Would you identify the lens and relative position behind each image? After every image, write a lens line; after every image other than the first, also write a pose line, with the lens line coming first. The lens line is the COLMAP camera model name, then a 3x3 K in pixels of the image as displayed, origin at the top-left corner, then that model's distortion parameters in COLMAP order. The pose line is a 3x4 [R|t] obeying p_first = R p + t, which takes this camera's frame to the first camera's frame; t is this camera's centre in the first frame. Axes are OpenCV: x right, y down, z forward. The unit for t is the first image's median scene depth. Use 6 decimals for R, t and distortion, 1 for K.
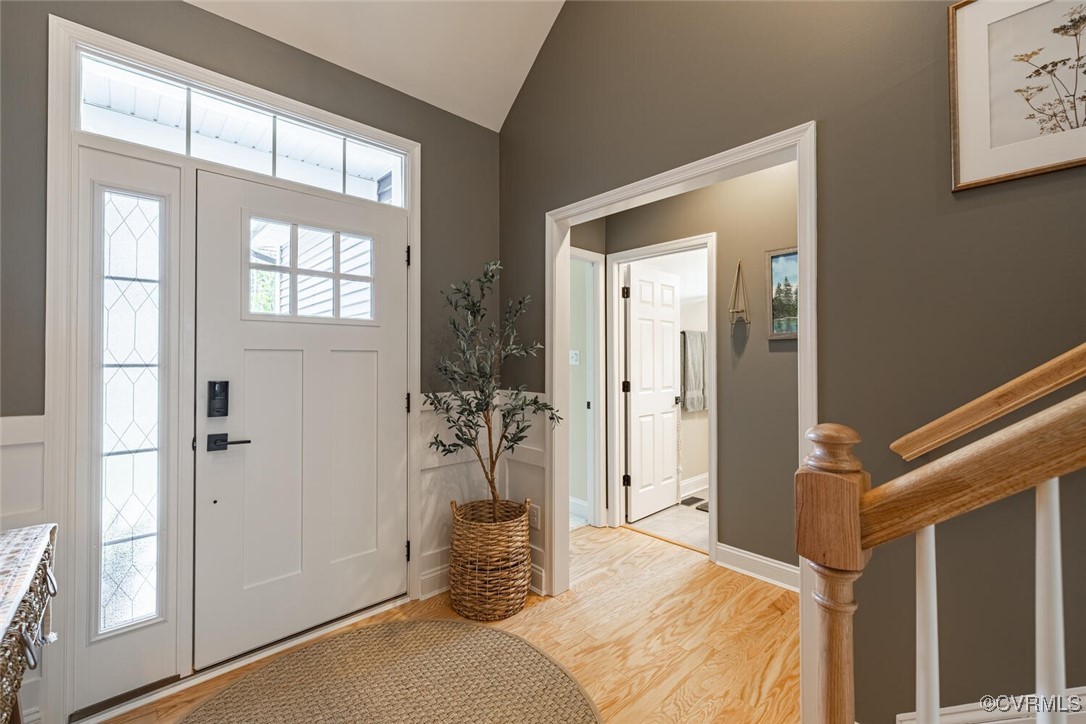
lens RADIAL K [[453.3, 0, 540.9], [0, 453.3, 356.8], [0, 0, 1]] dist [0.002262, -0.000079]
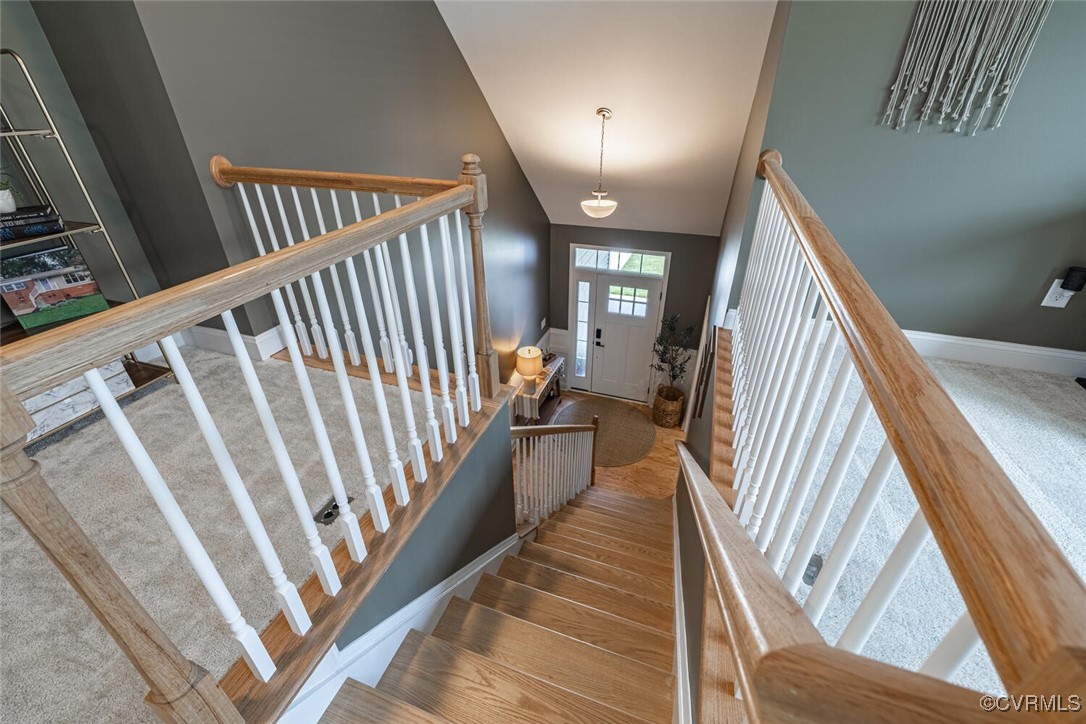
lens RADIAL K [[453.3, 0, 543.2], [0, 453.3, 356.8], [0, 0, 1]] dist [0.002262, -0.000079]
pose [[0.477805, 0.443015, -0.758578, 1.851391], [0.010976, 0.860447, 0.509421, -1.547676], [0.878397, -0.251731, 0.406263, -0.886257]]
